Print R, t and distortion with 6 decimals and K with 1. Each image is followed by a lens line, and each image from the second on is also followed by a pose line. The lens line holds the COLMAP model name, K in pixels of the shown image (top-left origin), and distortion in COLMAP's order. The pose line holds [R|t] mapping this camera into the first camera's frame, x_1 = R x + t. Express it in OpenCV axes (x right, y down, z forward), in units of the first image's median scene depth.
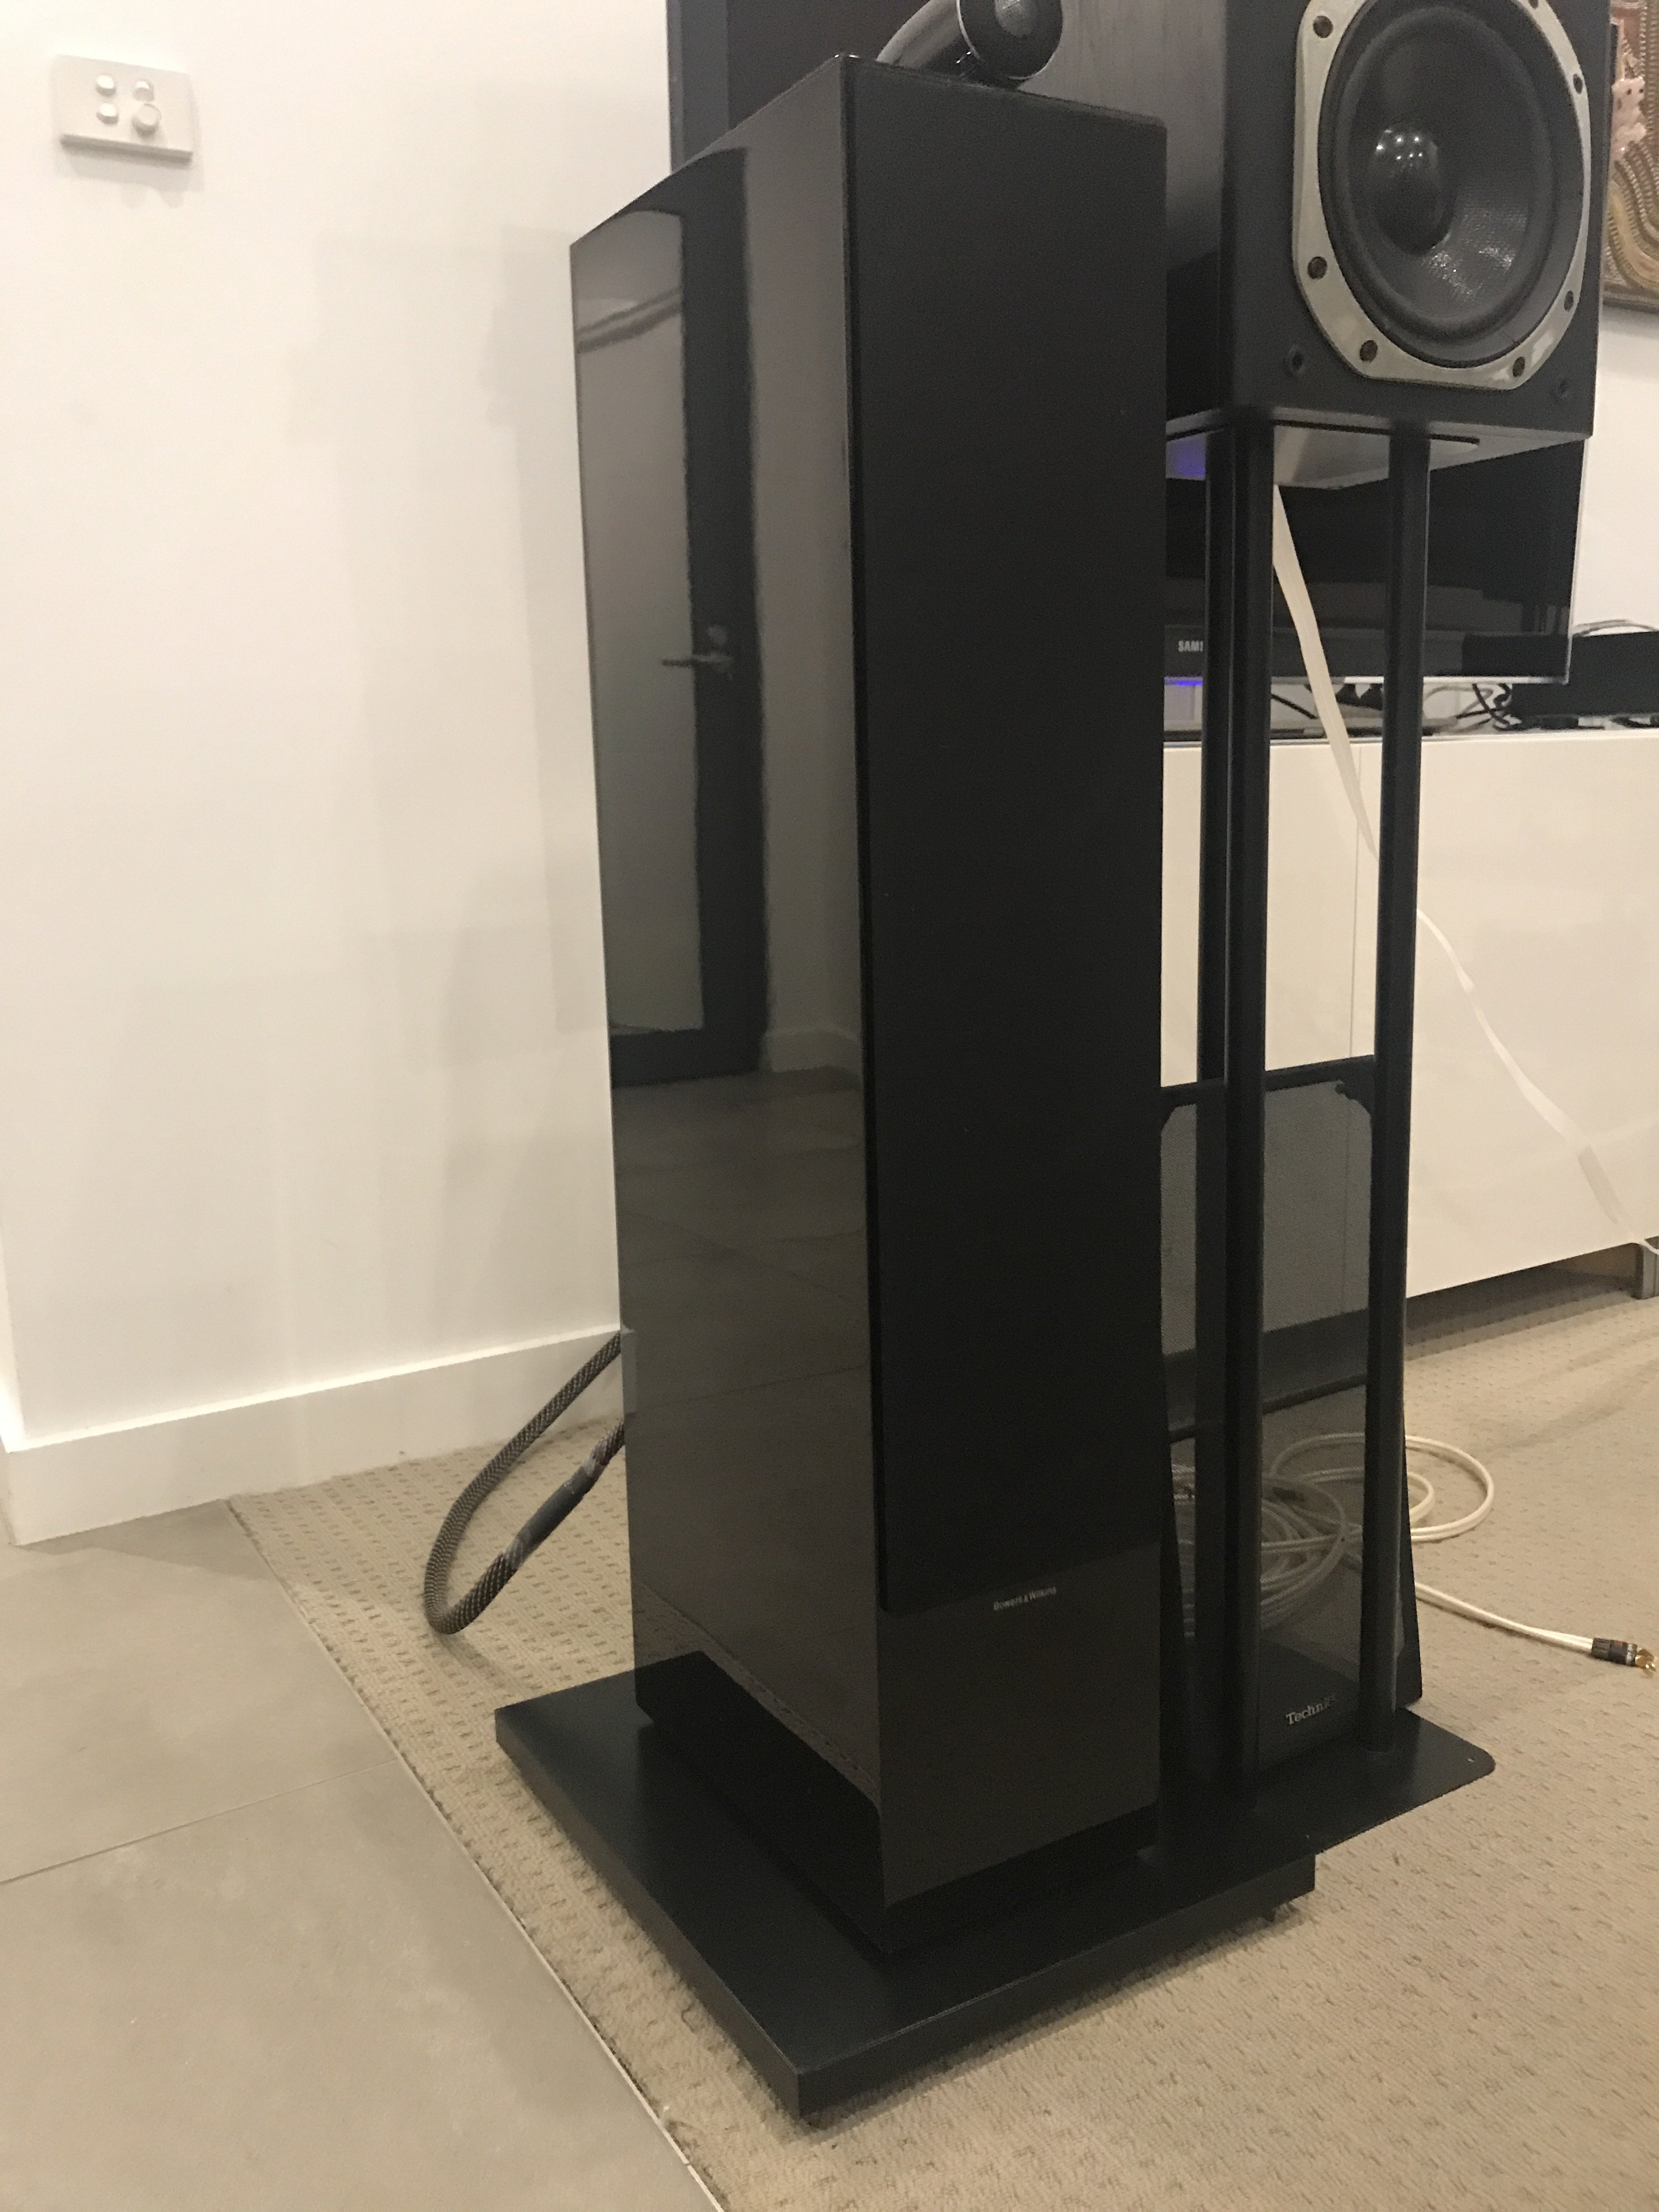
lens RADIAL K [[1816.8, 0, 829.5], [0, 1816.8, 1106.0], [0, 0, 1]] dist [-0.016402, -0.006648]
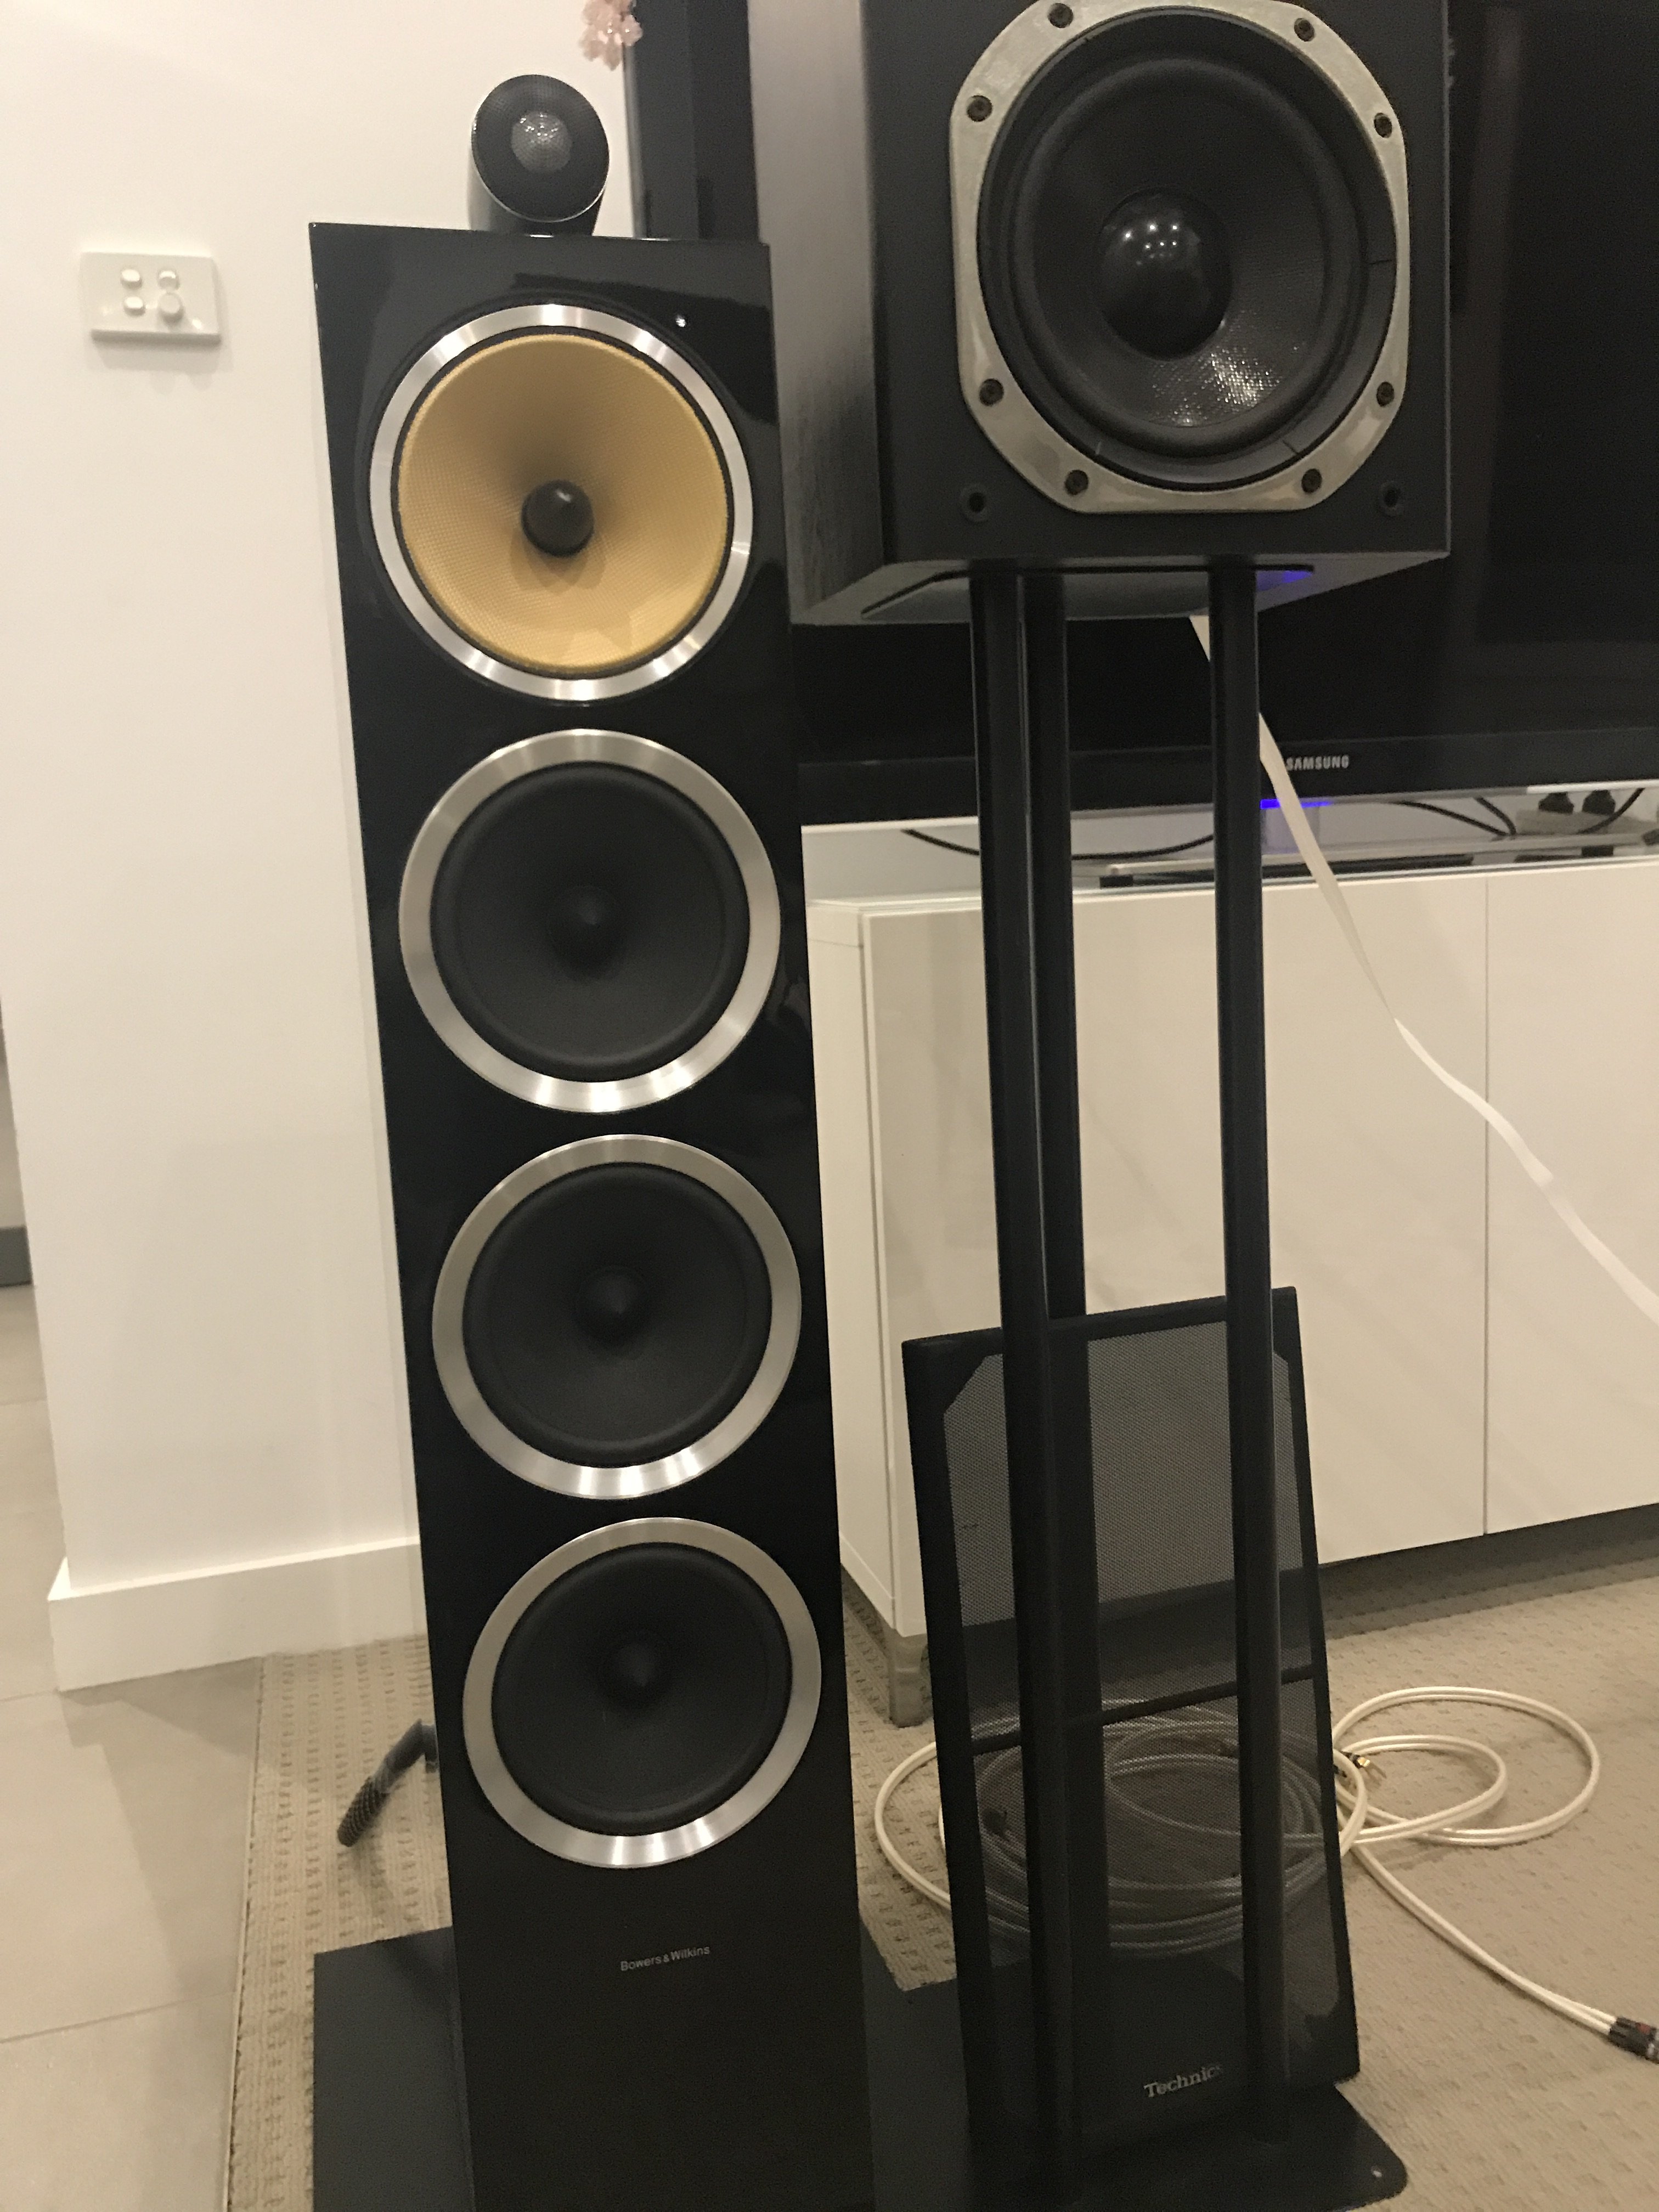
lens RADIAL K [[1811.7, 0, 829.5], [0, 1811.7, 1106.0], [0, 0, 1]] dist [0.031799, -0.072571]
pose [[0.970917, 0.010809, -0.239173, 0.272210], [-0.022013, 0.998779, -0.044224, -0.063672], [0.238403, 0.048203, 0.969969, 0.121996]]
